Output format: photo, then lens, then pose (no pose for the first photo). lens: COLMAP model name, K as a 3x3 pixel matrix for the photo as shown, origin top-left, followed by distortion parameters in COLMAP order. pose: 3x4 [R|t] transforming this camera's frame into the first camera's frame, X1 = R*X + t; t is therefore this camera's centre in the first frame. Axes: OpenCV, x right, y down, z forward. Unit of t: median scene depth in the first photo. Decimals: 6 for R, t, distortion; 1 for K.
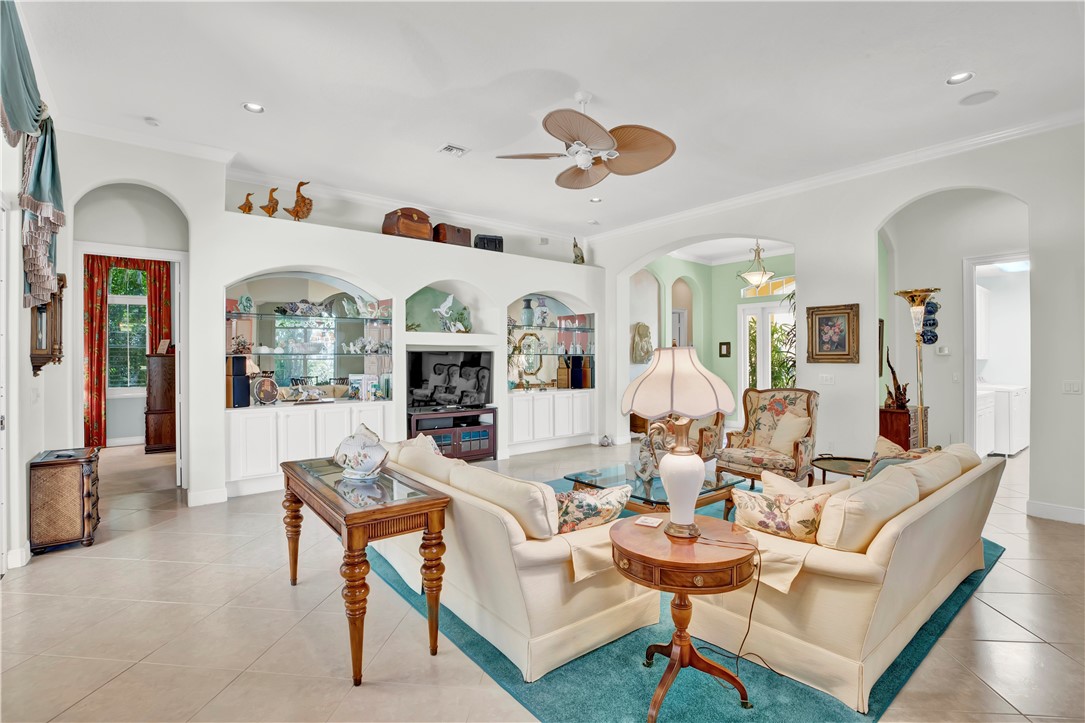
lens RADIAL K [[502.9, 0, 548.2], [0, 502.9, 358.6], [0, 0, 1]] dist [-0.037768, 0.009413]
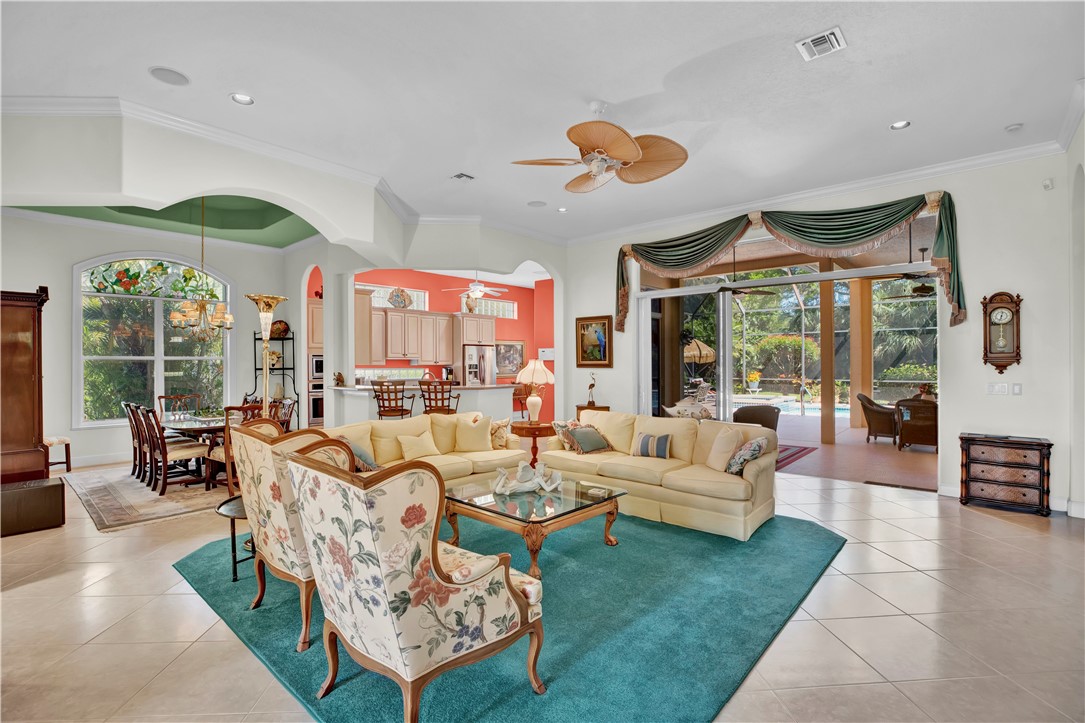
lens RADIAL K [[502.9, 0, 551.8], [0, 502.9, 362.8], [0, 0, 1]] dist [-0.037768, 0.009413]
pose [[-0.987157, 0.006262, -0.159631, 0.205646], [0.005962, 0.999979, 0.002360, -0.002874], [0.159642, 0.001378, -0.987174, 1.286028]]
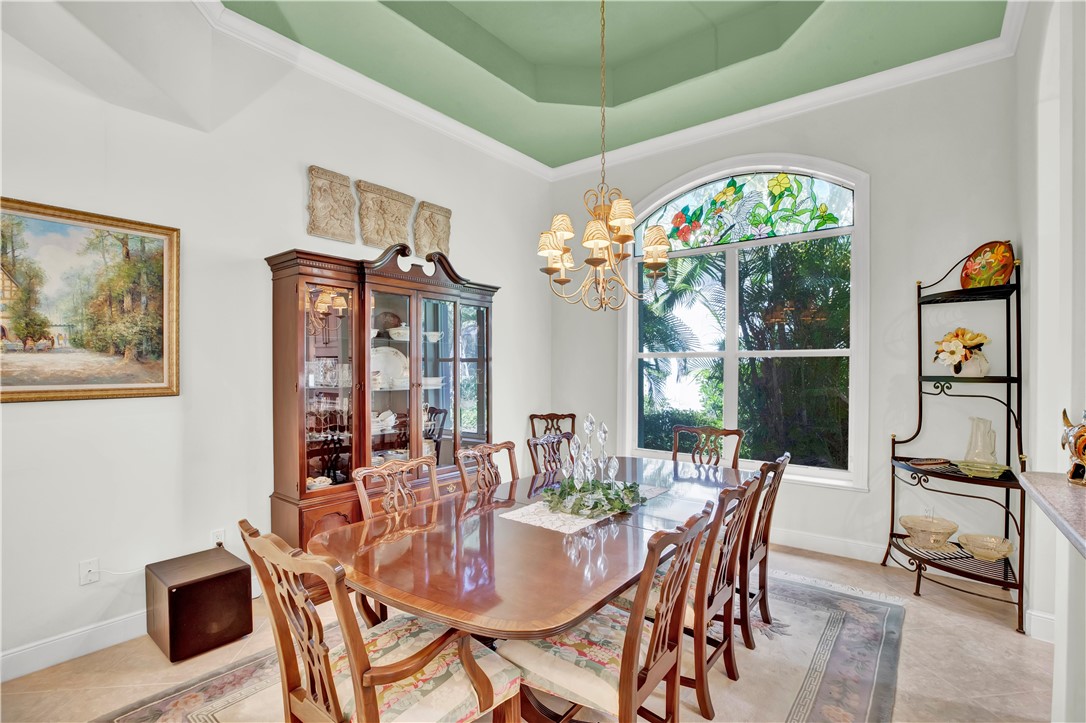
lens RADIAL K [[503.4, 0, 542.4], [0, 503.4, 367.4], [0, 0, 1]] dist [-0.037768, 0.009413]
pose [[-0.210408, 0.000520, 0.977614, 0.362941], [0.006721, 0.999977, 0.000915, -0.001361], [-0.977591, 0.006763, -0.210407, 0.282669]]
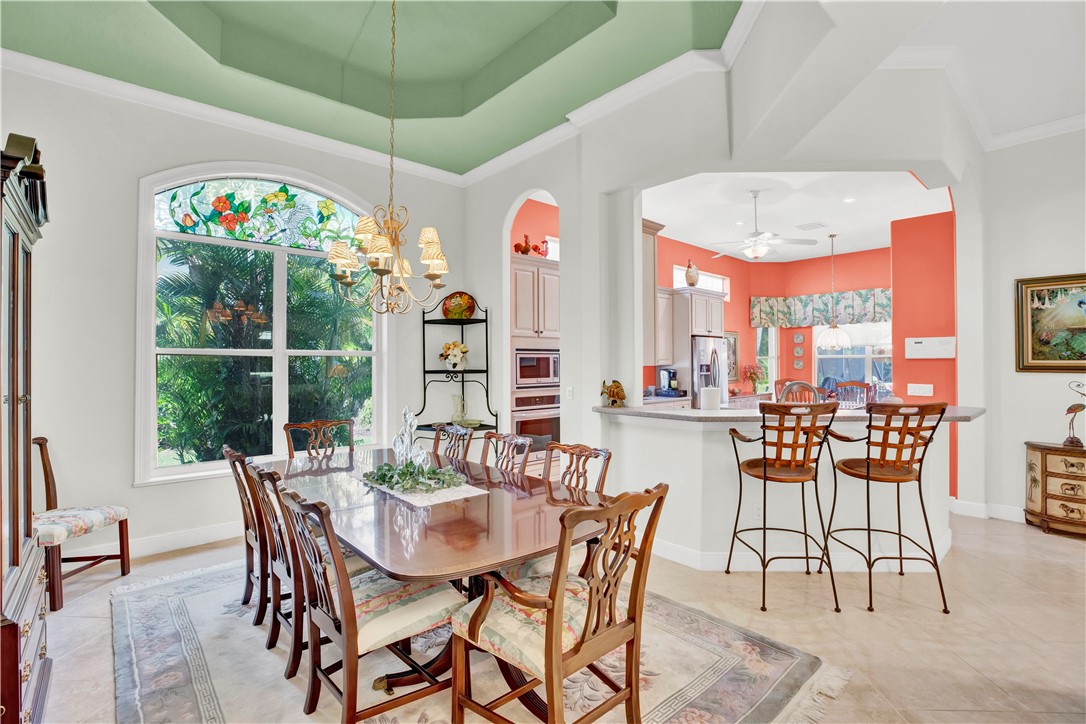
lens RADIAL K [[503.4, 0, 549.1], [0, 503.4, 358.4], [0, 0, 1]] dist [-0.037768, 0.009413]
pose [[-0.999301, 0.002612, -0.037295, 0.632885], [0.002810, 0.999982, -0.005248, -0.004412], [0.037280, -0.005349, -0.999291, 0.619553]]
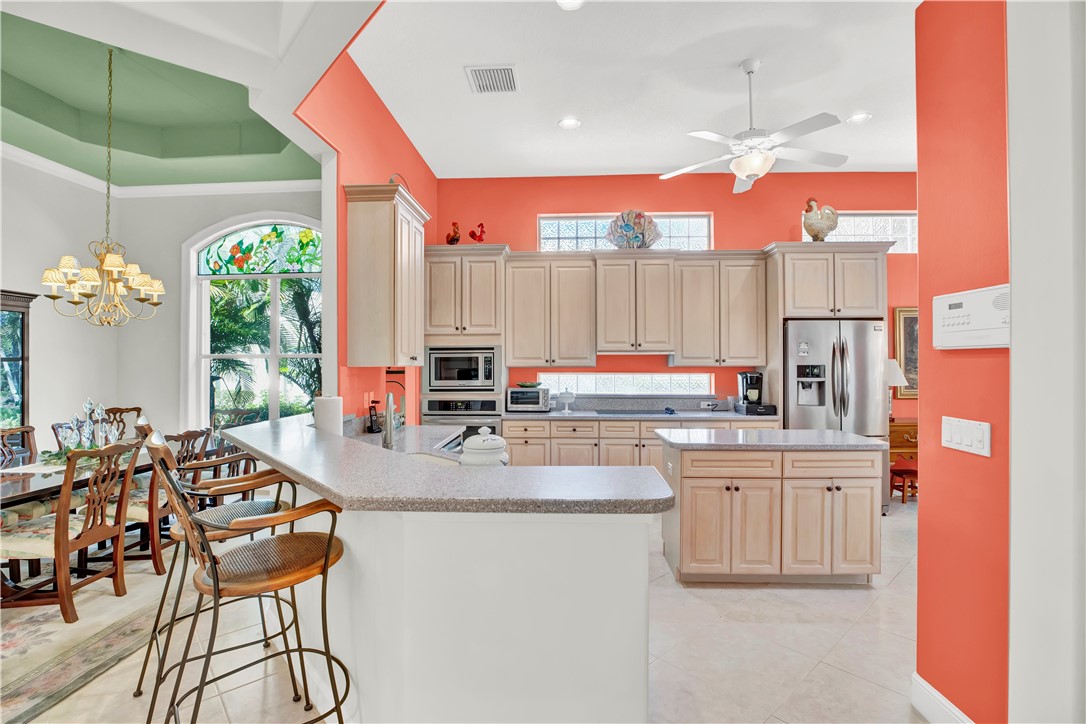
lens RADIAL K [[503.4, 0, 538.7], [0, 503.4, 358.6], [0, 0, 1]] dist [-0.037768, 0.009413]
pose [[-0.732317, 0.011603, 0.680865, -0.017414], [0.007283, 0.999931, -0.009207, -0.000401], [-0.680925, -0.001783, -0.732351, 0.221556]]
